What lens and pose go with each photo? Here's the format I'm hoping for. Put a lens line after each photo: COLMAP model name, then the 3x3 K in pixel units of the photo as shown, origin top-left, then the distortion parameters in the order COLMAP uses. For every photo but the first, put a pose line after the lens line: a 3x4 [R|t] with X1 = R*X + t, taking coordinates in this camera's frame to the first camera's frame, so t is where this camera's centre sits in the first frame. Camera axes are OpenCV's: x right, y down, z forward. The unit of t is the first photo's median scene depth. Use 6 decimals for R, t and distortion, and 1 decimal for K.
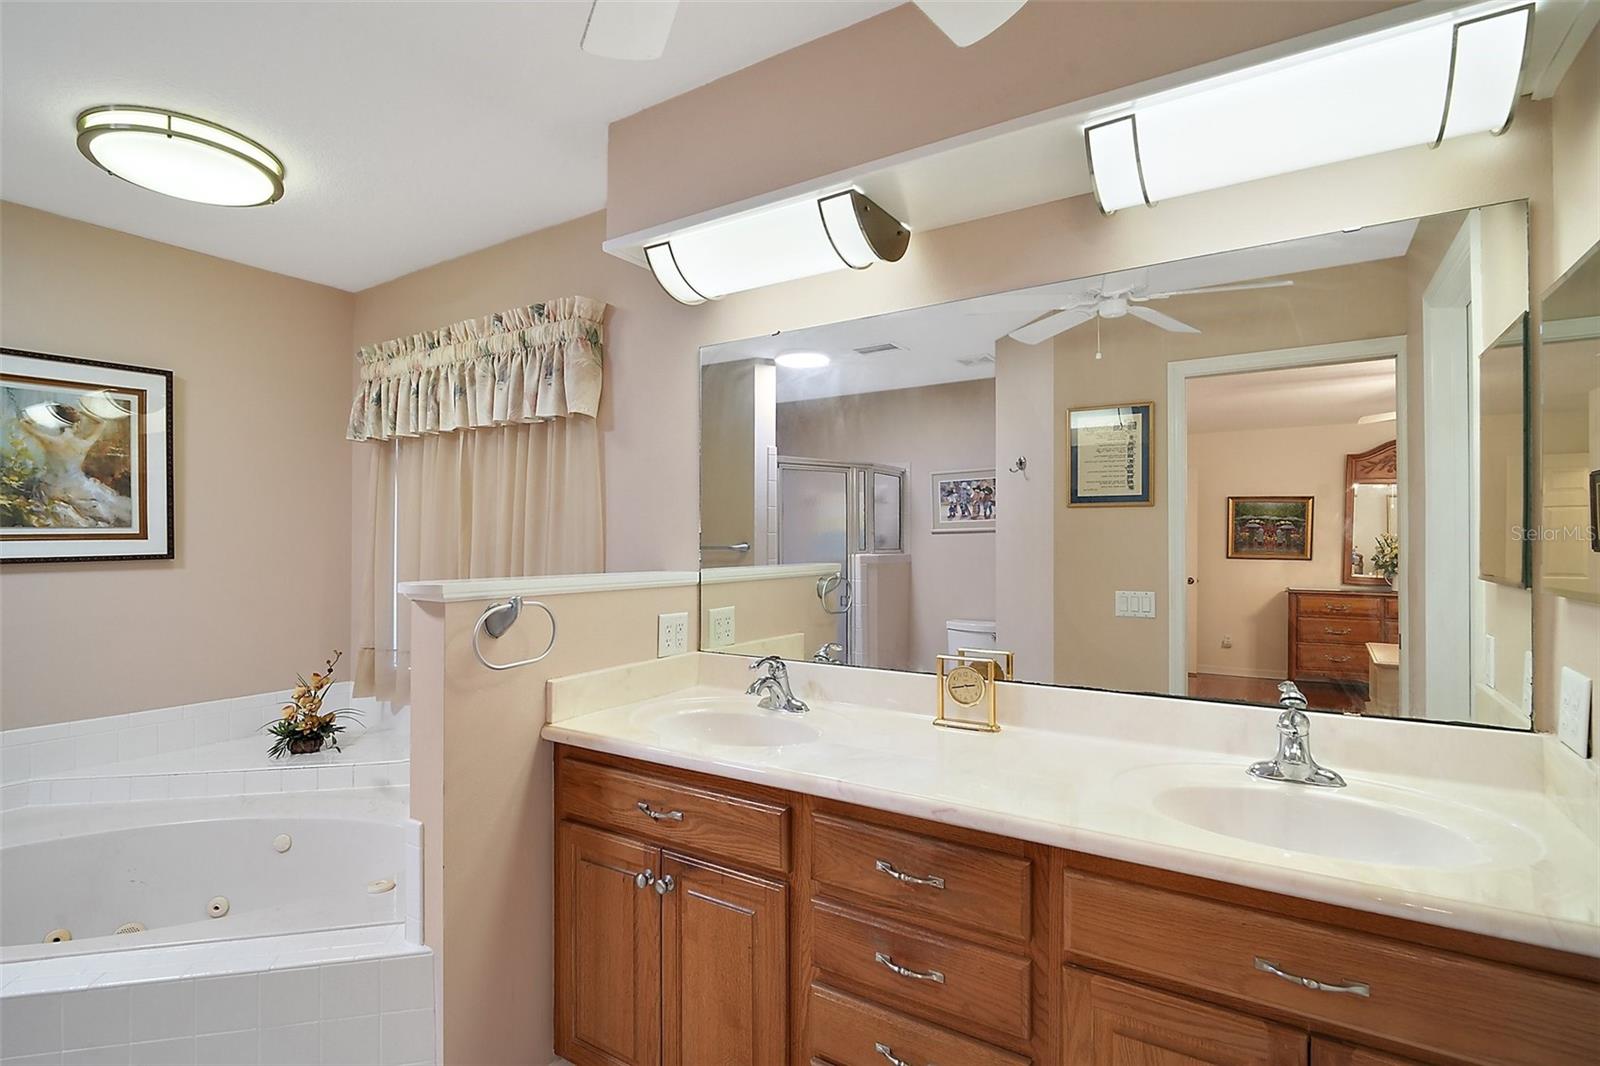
lens RADIAL K [[746.6, 0, 797.1], [0, 746.6, 537.6], [0, 0, 1]] dist [-0.002471, -0.001741]
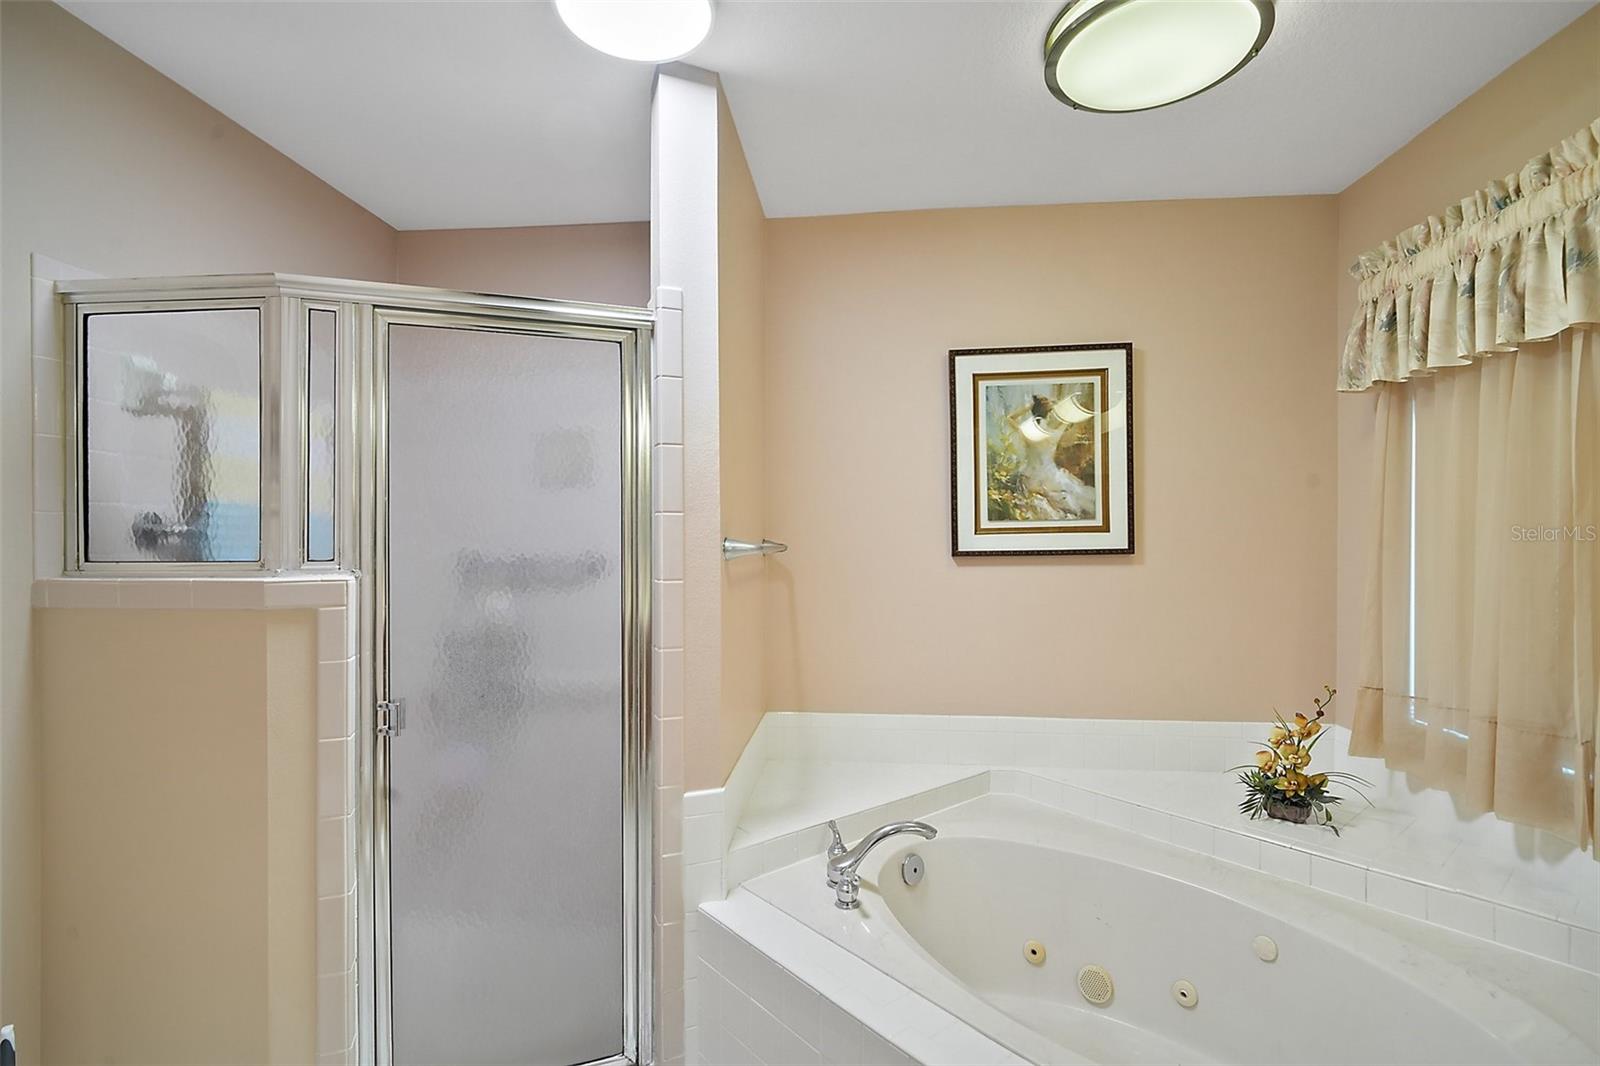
lens RADIAL K [[746.6, 0, 797.1], [0, 746.6, 537.6], [0, 0, 1]] dist [-0.002471, -0.001741]
pose [[0.449465, -0.000825, -0.893298, -0.217959], [0.005015, 0.999986, 0.001600, 0.005337], [0.893284, -0.005199, 0.449463, 0.236035]]
